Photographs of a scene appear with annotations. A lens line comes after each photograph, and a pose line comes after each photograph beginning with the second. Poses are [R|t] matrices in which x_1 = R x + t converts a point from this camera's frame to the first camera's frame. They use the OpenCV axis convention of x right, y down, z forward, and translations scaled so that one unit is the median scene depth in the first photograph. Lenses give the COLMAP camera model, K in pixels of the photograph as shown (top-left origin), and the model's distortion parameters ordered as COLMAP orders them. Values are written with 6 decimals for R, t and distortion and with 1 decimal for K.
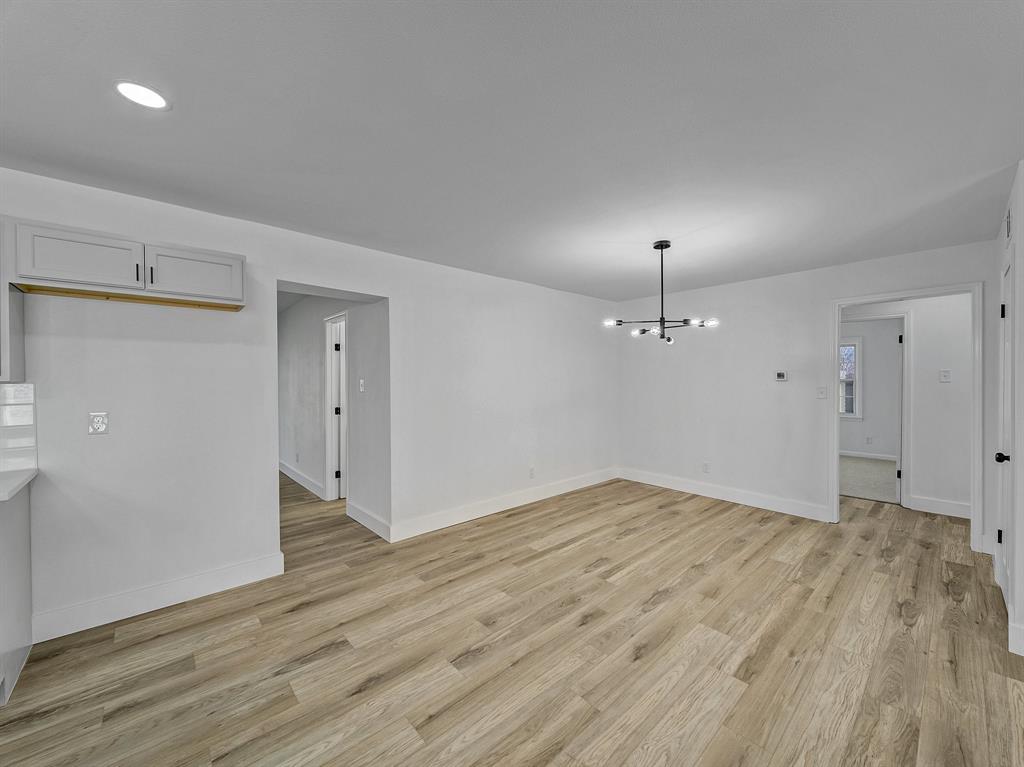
lens RADIAL K [[403.9, 0, 519.8], [0, 403.9, 383.6], [0, 0, 1]] dist [0.003429, -0.002385]
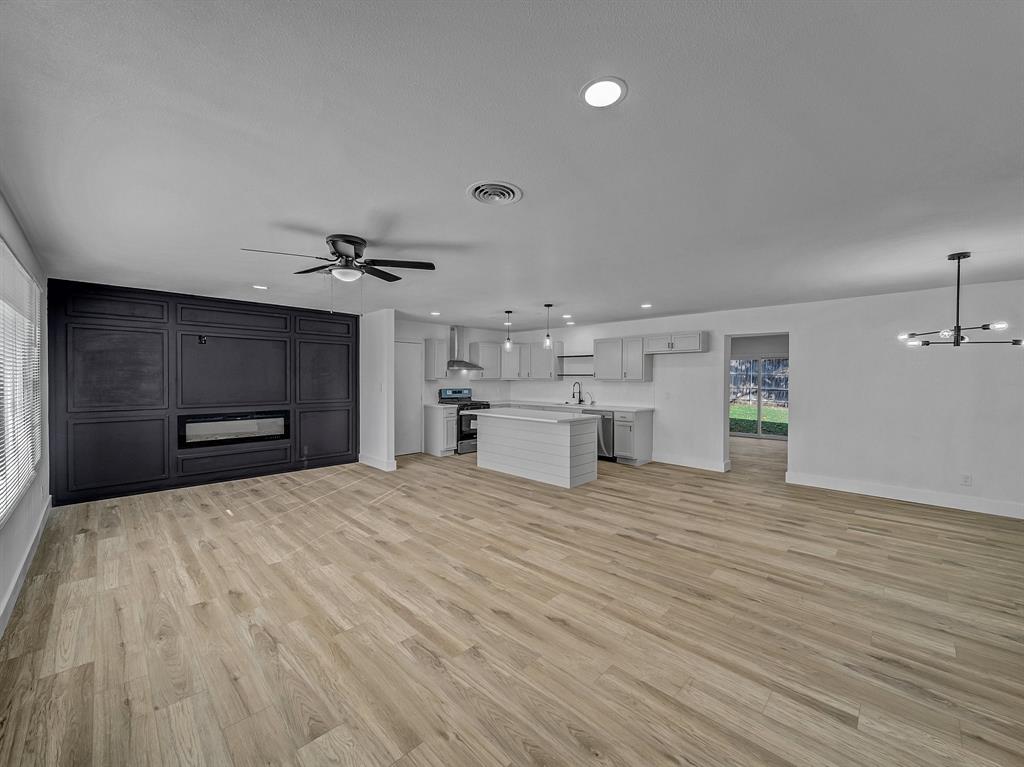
lens RADIAL K [[403.9, 0, 519.8], [0, 403.9, 383.0], [0, 0, 1]] dist [0.003429, -0.002385]
pose [[0.056104, 0.015143, -0.998310, 1.648390], [-0.013985, 0.999799, 0.014379, -0.019248], [0.998327, 0.013155, 0.056304, -0.226049]]
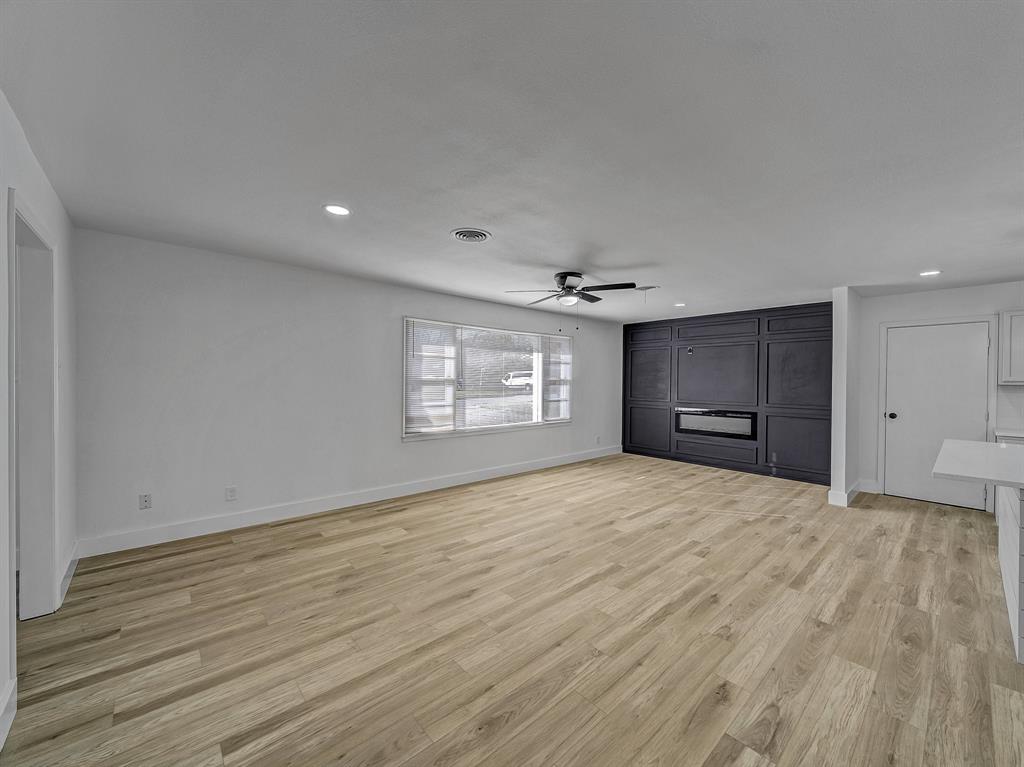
lens RADIAL K [[403.9, 0, 520.4], [0, 403.9, 384.6], [0, 0, 1]] dist [0.003429, -0.002385]
pose [[-0.999958, -0.005573, 0.007329, 0.600982], [-0.005412, 0.999747, 0.021821, -0.015761], [-0.007449, 0.021780, -0.999735, 0.934215]]
